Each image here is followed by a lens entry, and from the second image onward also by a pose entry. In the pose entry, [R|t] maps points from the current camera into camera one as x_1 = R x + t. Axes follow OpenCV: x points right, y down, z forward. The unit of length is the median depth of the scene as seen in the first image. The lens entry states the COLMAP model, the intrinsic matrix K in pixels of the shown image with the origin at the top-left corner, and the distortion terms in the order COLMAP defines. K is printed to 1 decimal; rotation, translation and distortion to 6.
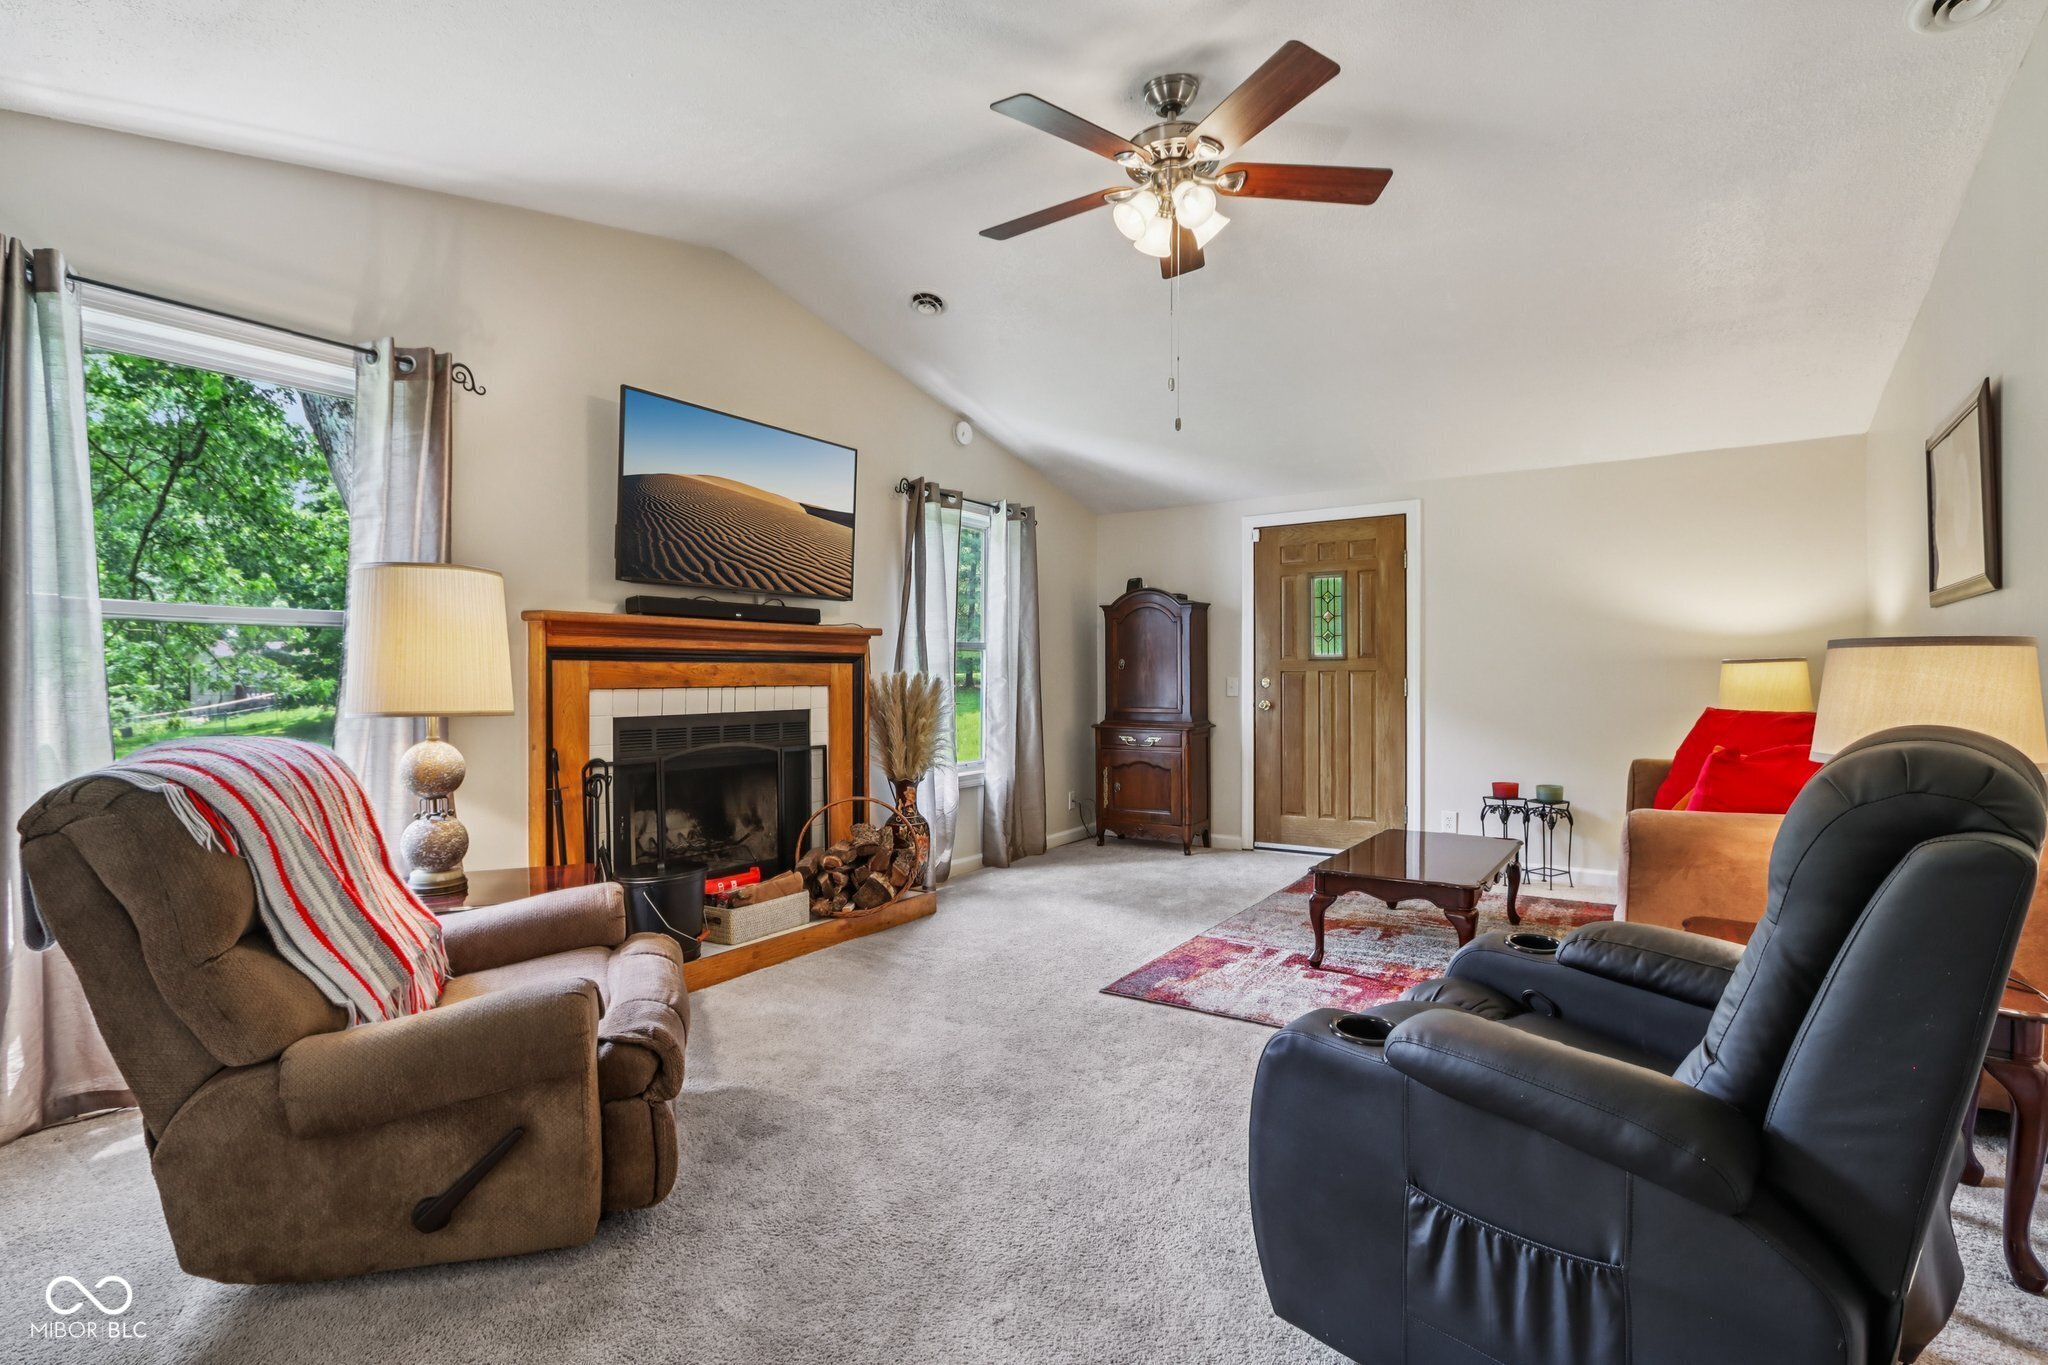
lens RADIAL K [[963.4, 0, 1024.0], [0, 963.4, 682.5], [0, 0, 1]] dist [-0.025808, 0.013367]
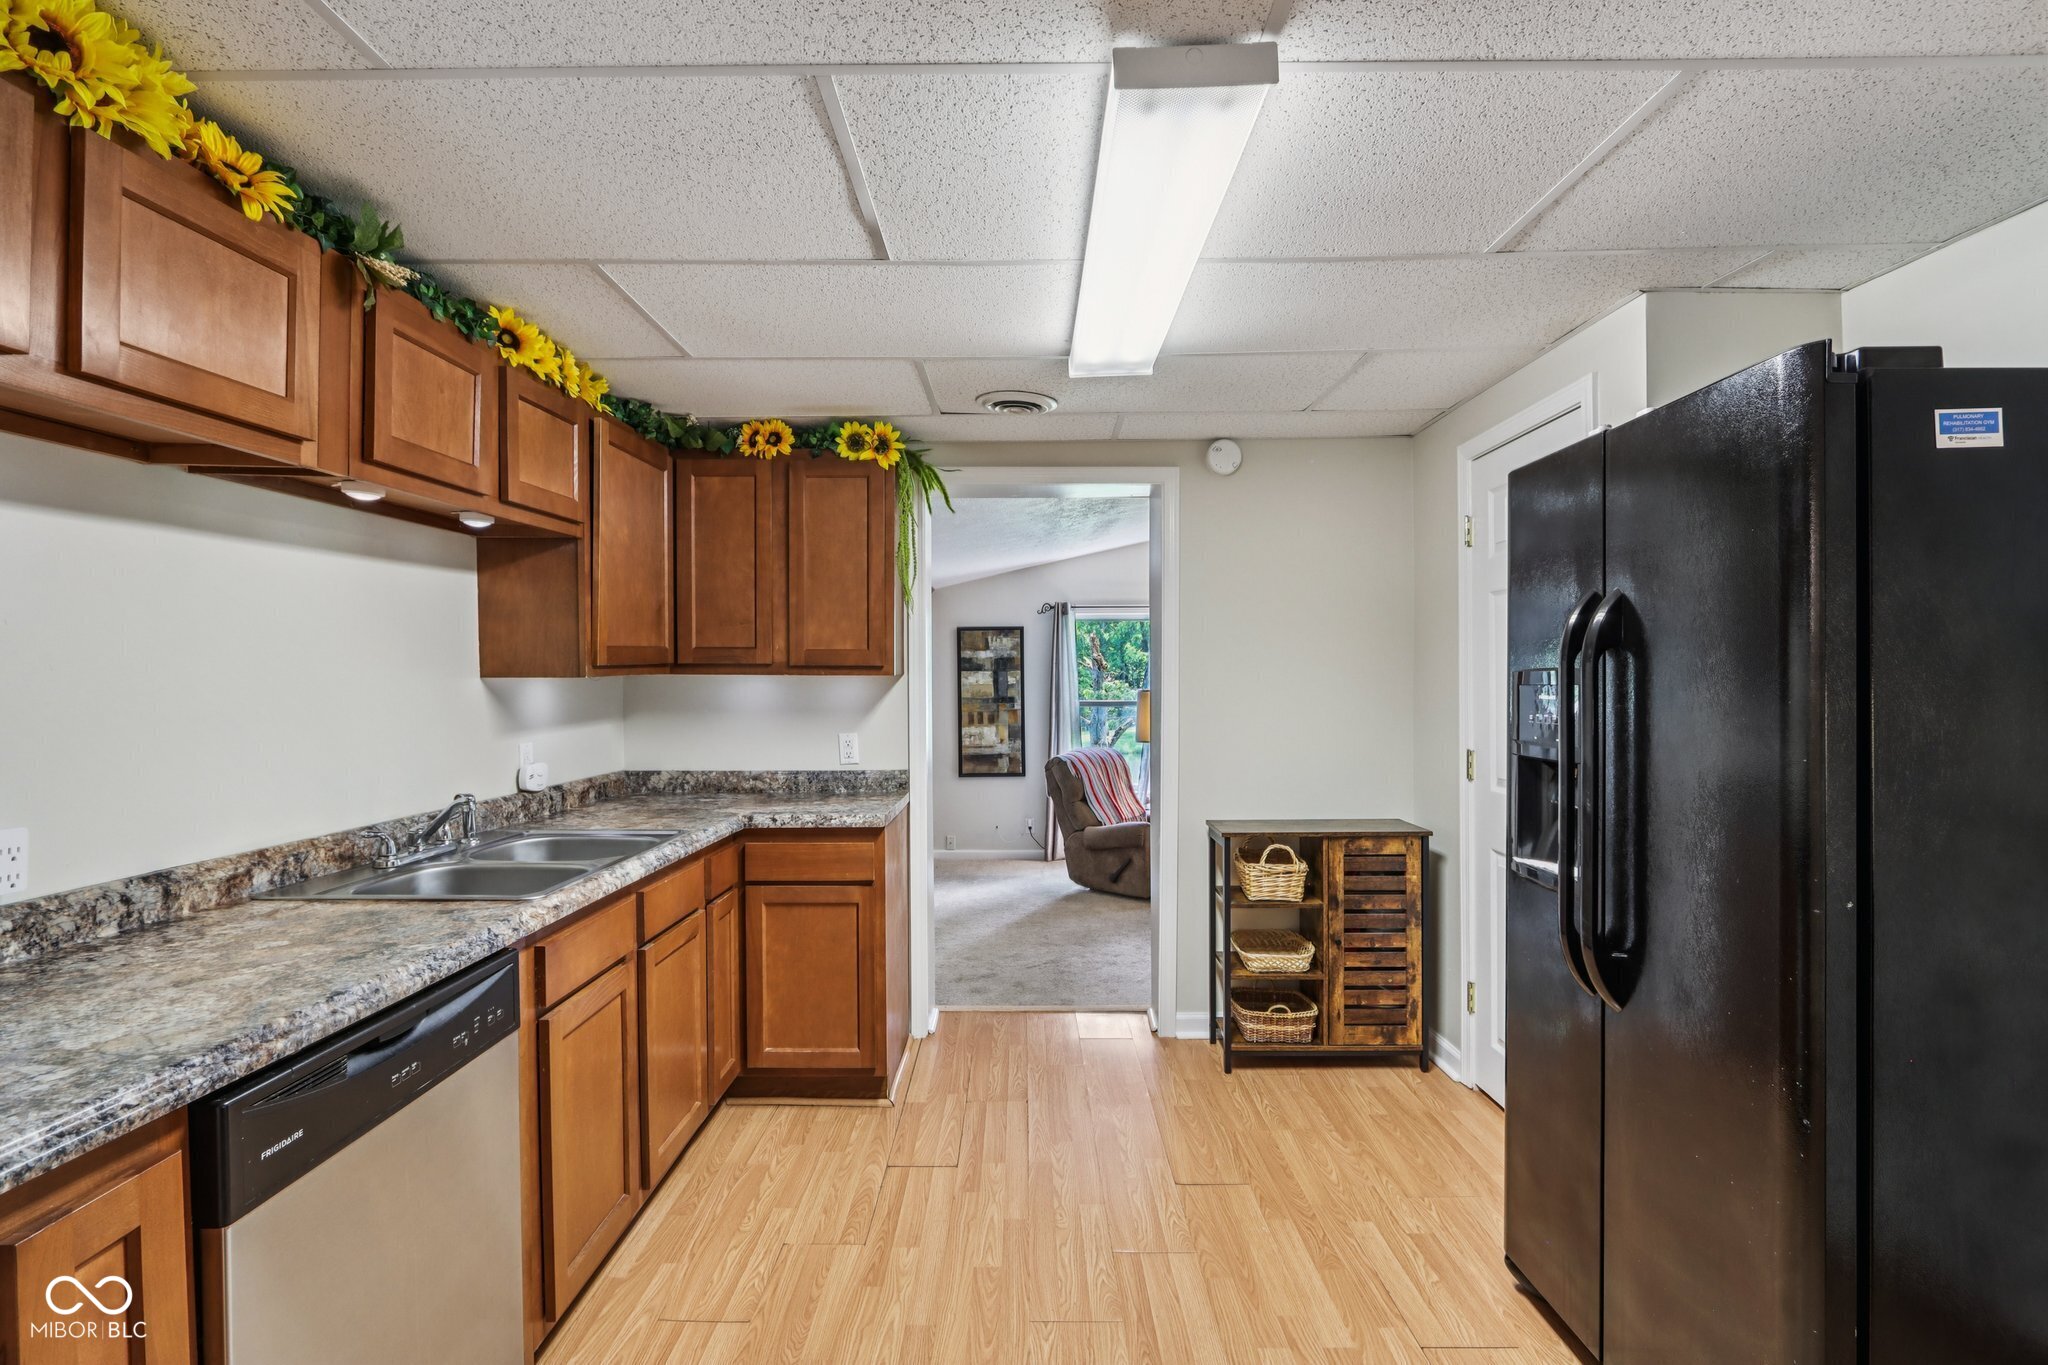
lens RADIAL K [[946.8, 0, 1023.1], [0, 946.8, 697.4], [0, 0, 1]] dist [-0.023268, 0.003950]
pose [[0.556386, 0.011789, -0.830840, 2.175171], [-0.001102, 0.999909, 0.013450, -0.198243], [0.830923, -0.006568, 0.556348, -1.310169]]
